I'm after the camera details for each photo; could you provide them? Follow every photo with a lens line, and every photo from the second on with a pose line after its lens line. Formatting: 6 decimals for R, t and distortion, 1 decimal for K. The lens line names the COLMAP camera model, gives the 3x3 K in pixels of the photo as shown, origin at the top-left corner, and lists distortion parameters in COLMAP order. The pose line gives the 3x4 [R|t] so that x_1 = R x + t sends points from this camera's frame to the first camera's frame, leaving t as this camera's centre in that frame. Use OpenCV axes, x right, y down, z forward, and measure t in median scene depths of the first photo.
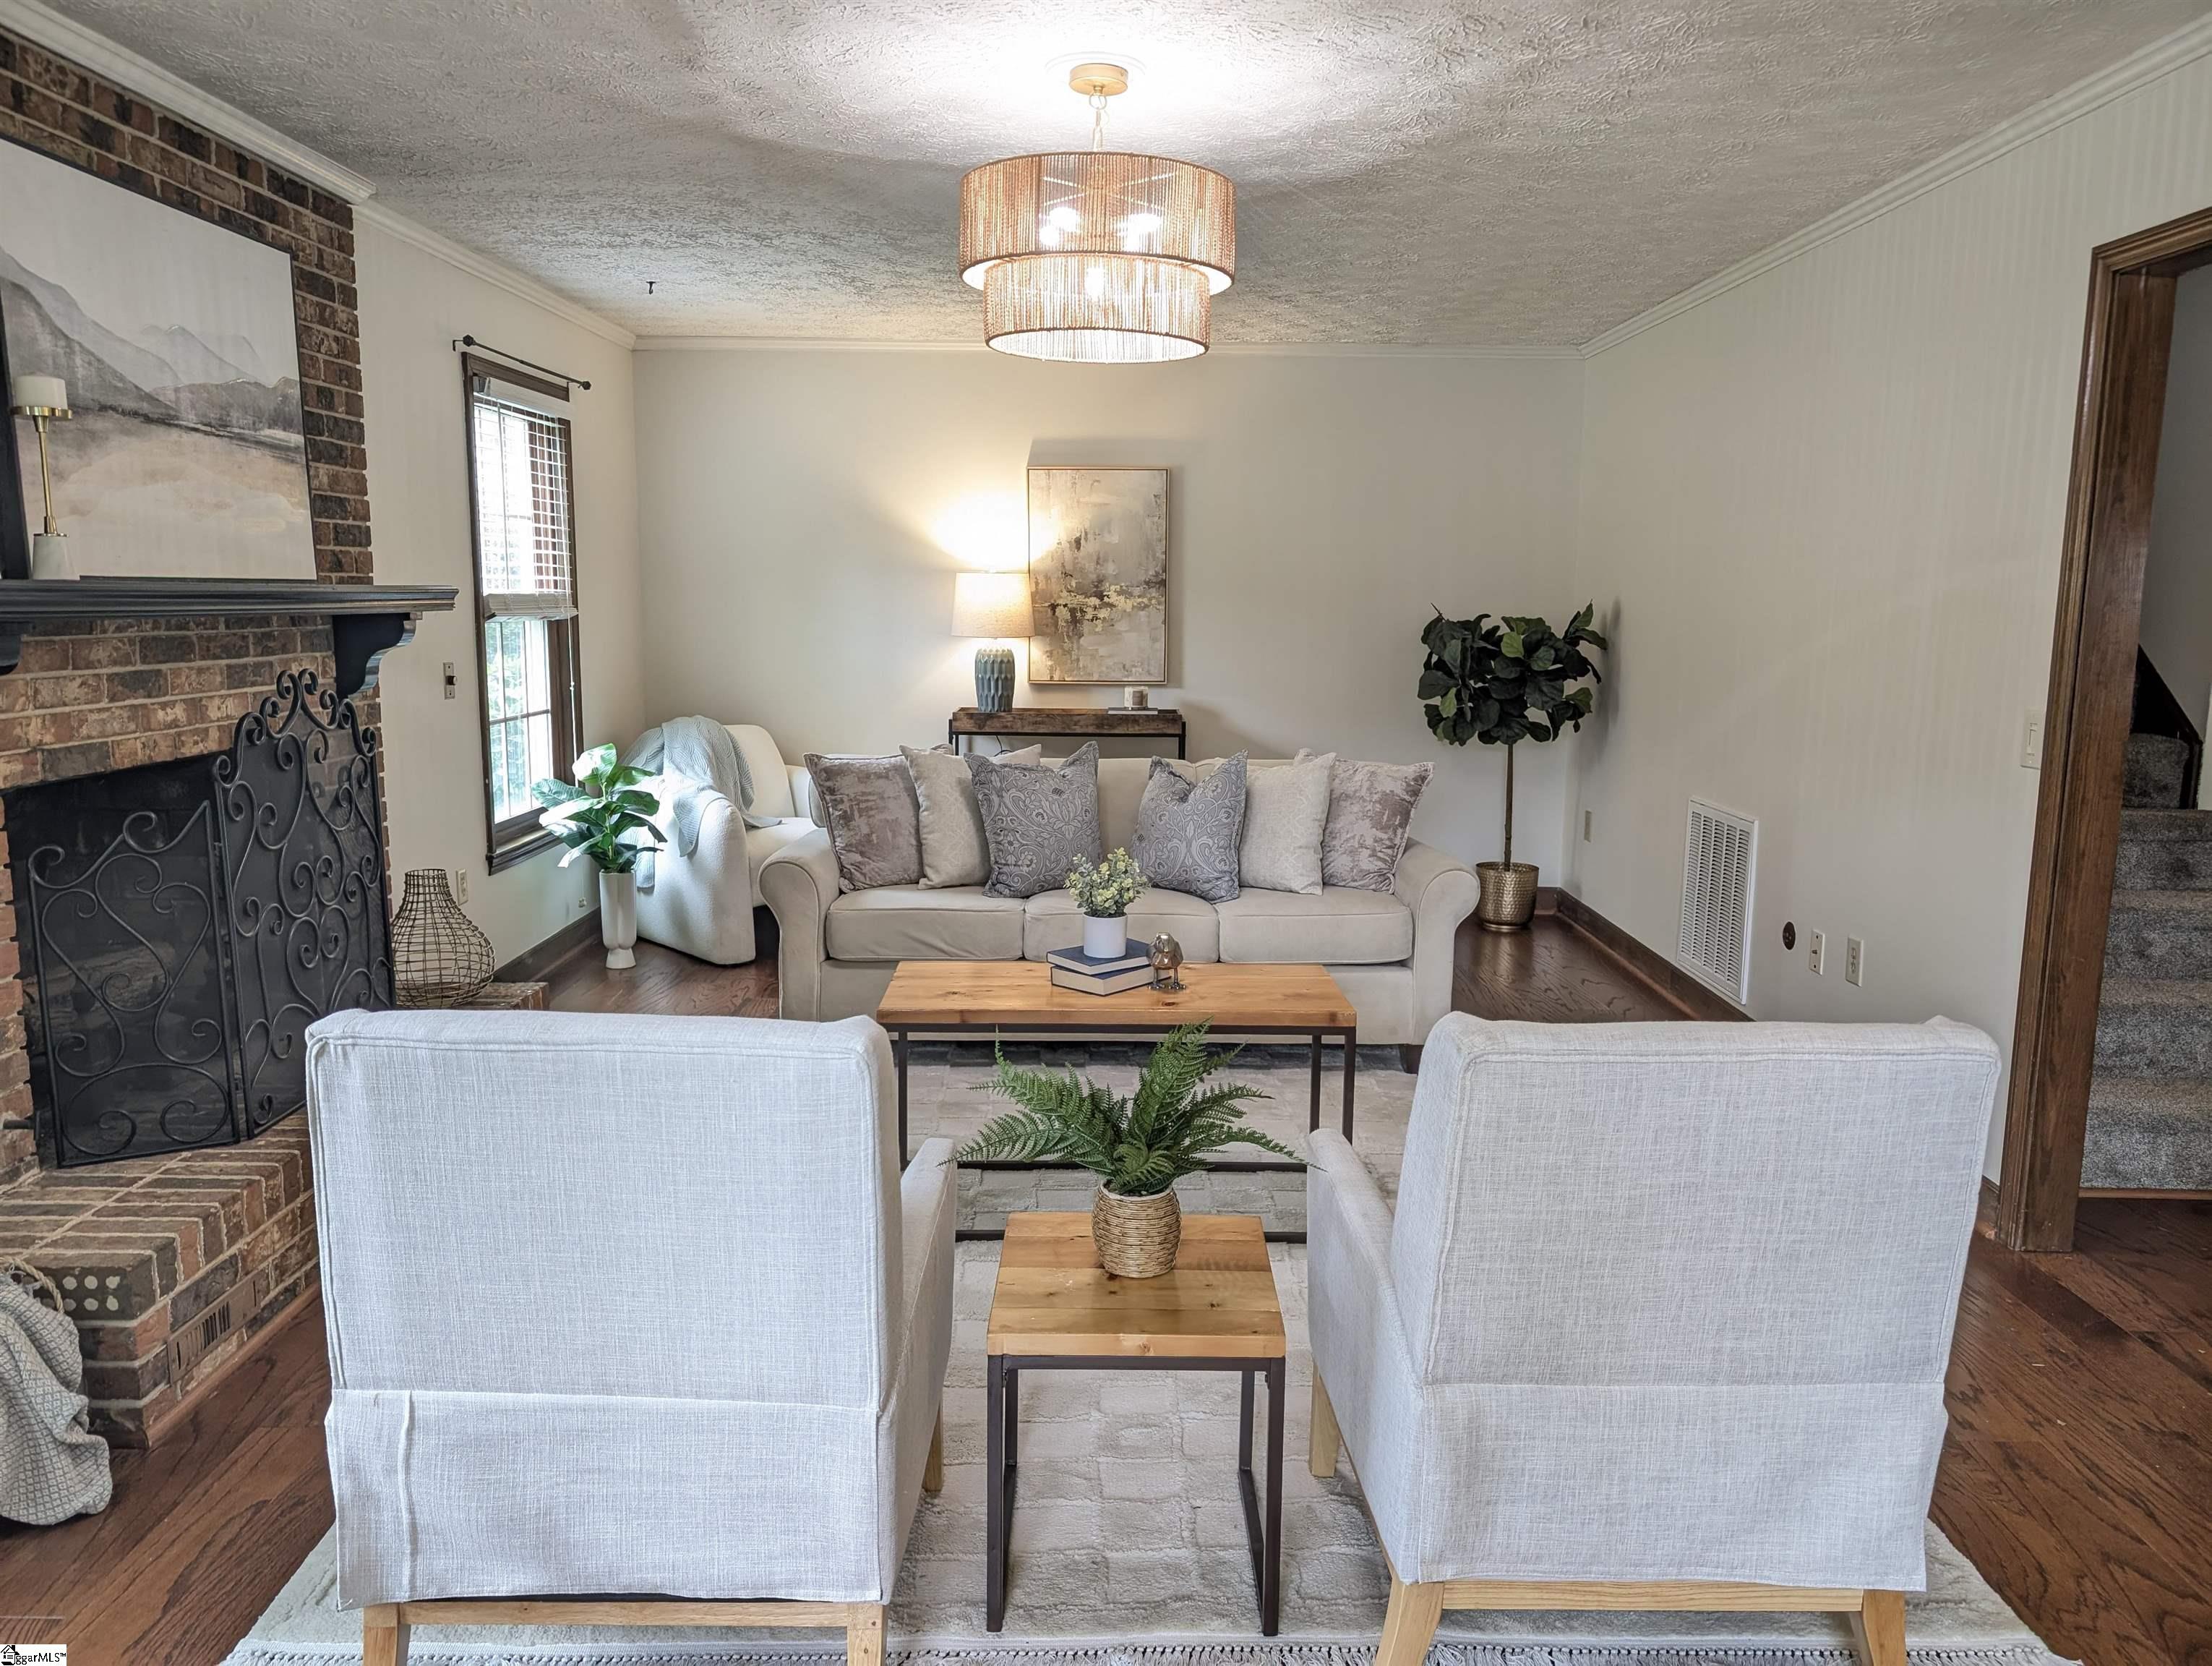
lens RADIAL K [[1585.6, 0, 1111.5], [0, 1585.6, 842.6], [0, 0, 1]] dist [0.024001, -0.029714]
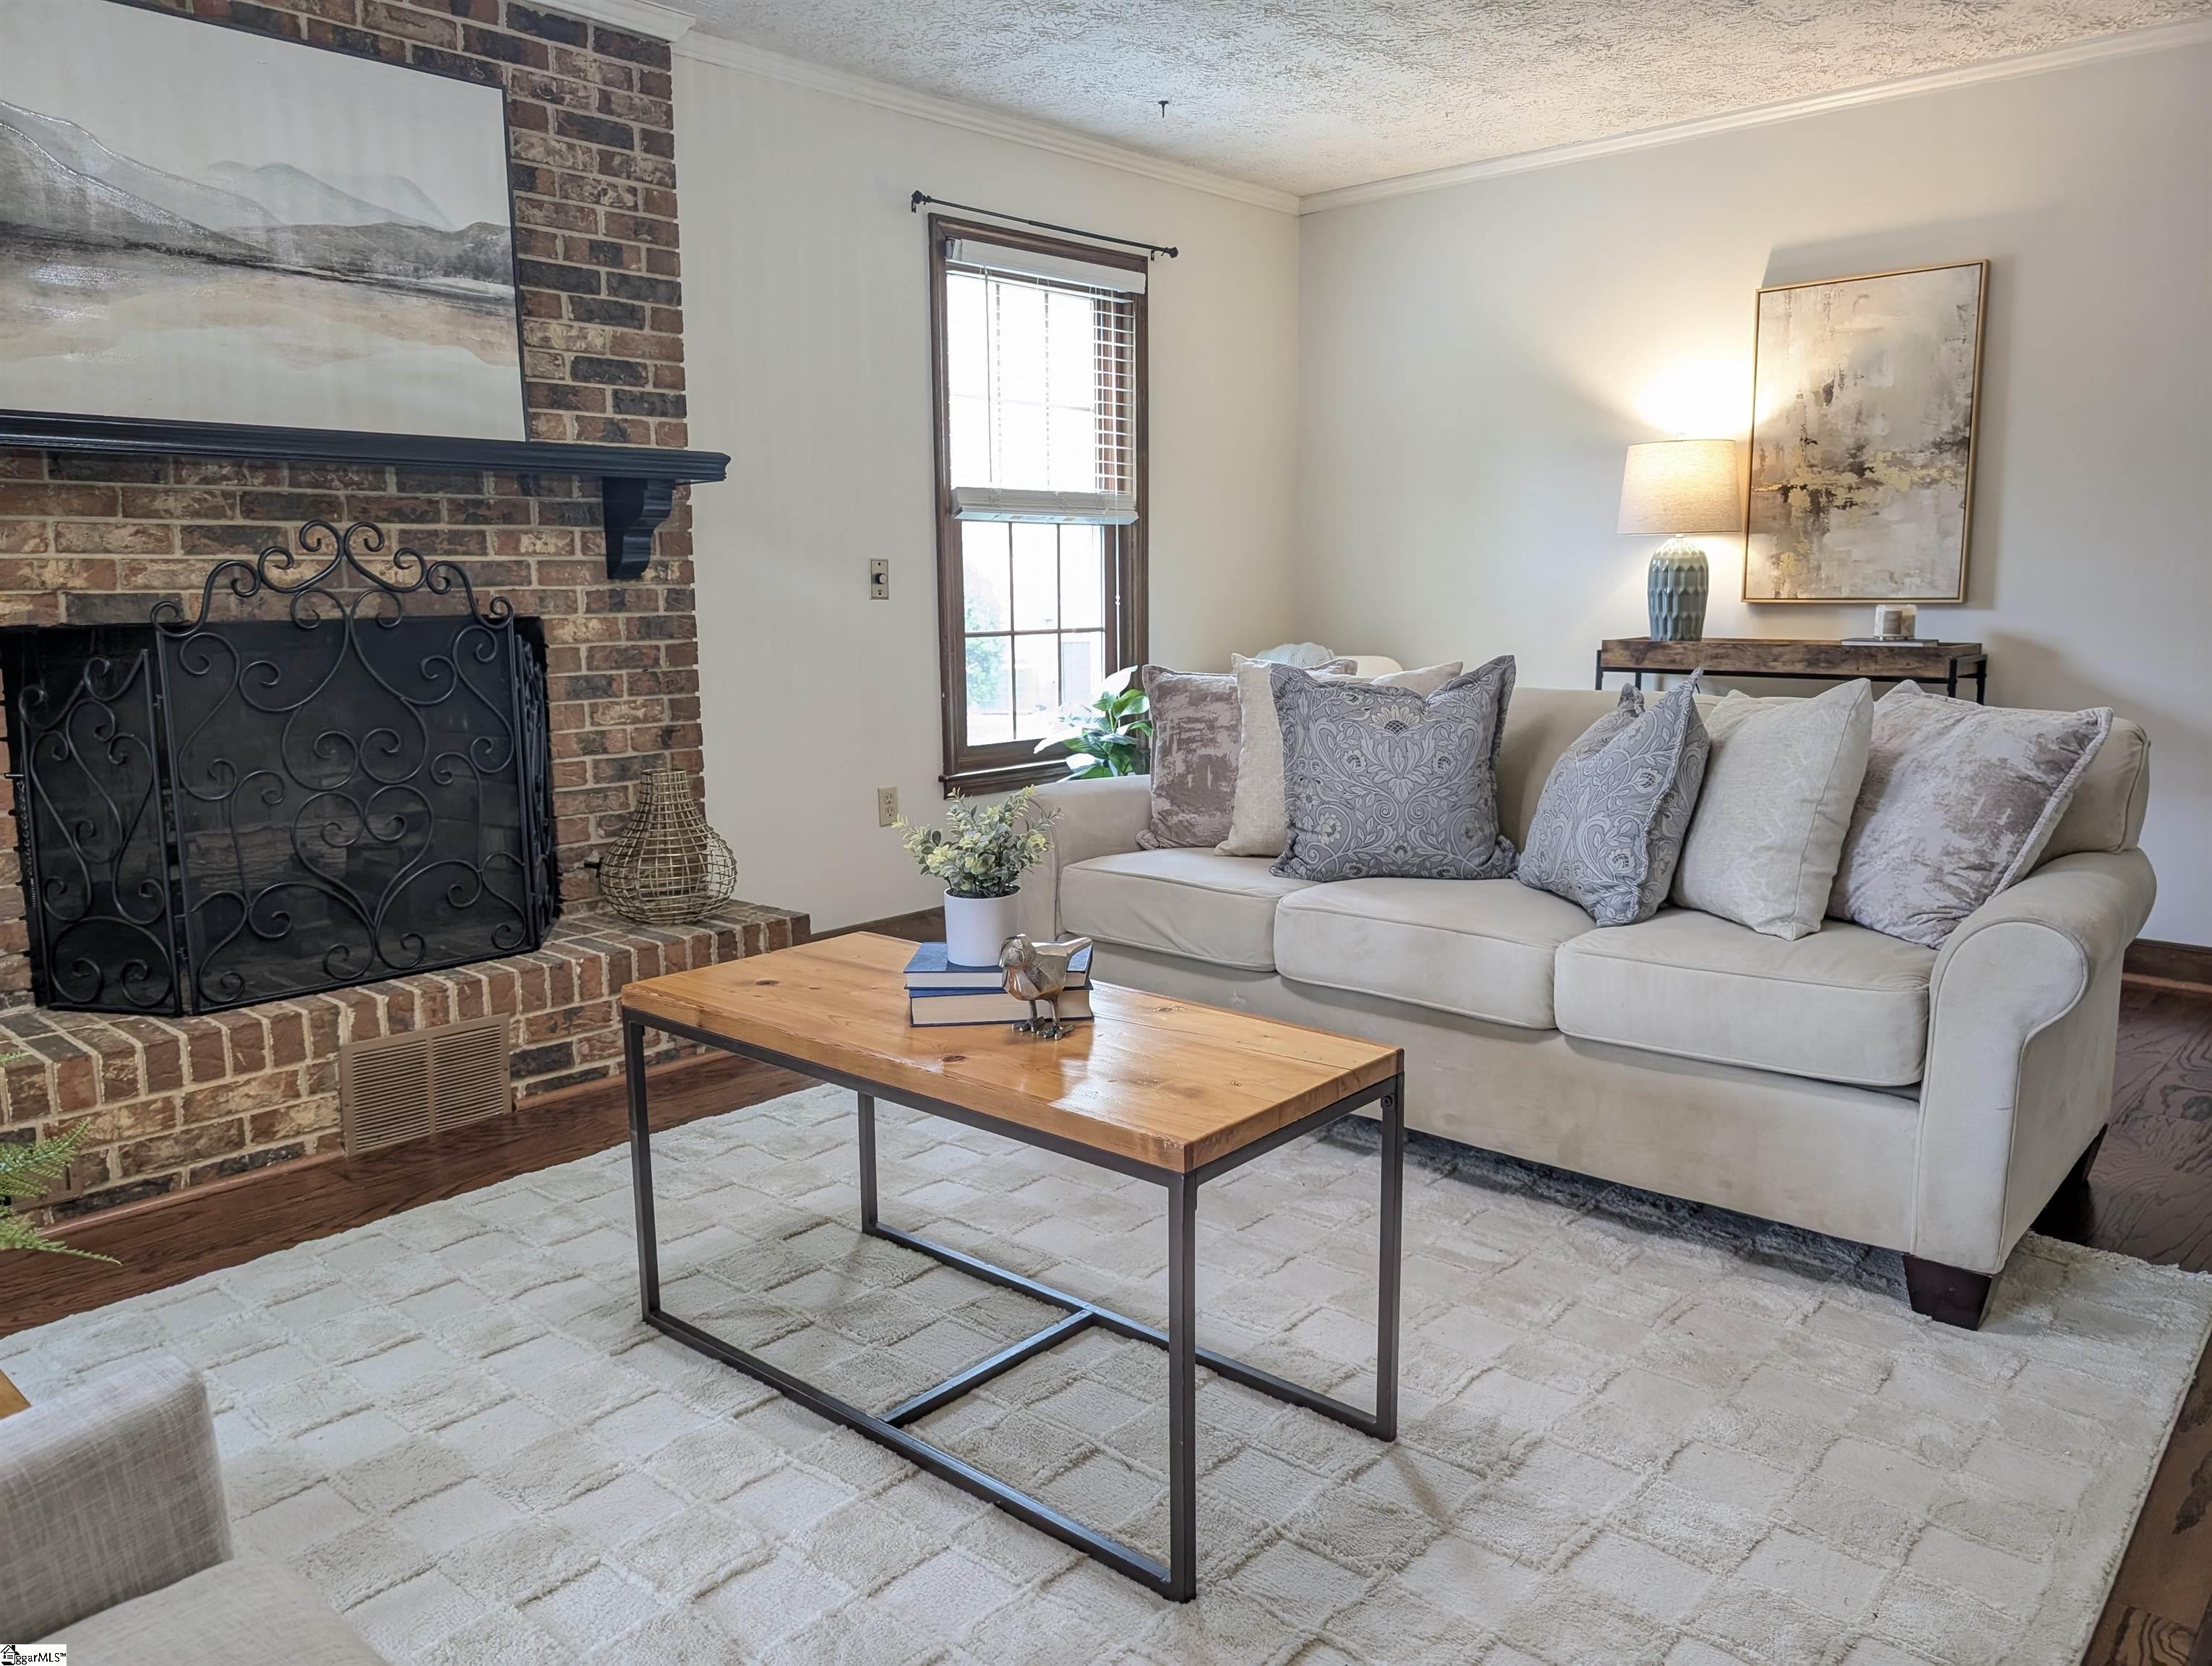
lens RADIAL K [[1585.6, 0, 1098.8], [0, 1585.6, 809.8], [0, 0, 1]] dist [0.024001, -0.029714]
pose [[0.740135, 0.082388, -0.667392, 0.306505], [-0.088848, 0.995747, 0.024391, -0.003045], [0.666563, 0.041244, 0.744307, 0.429312]]
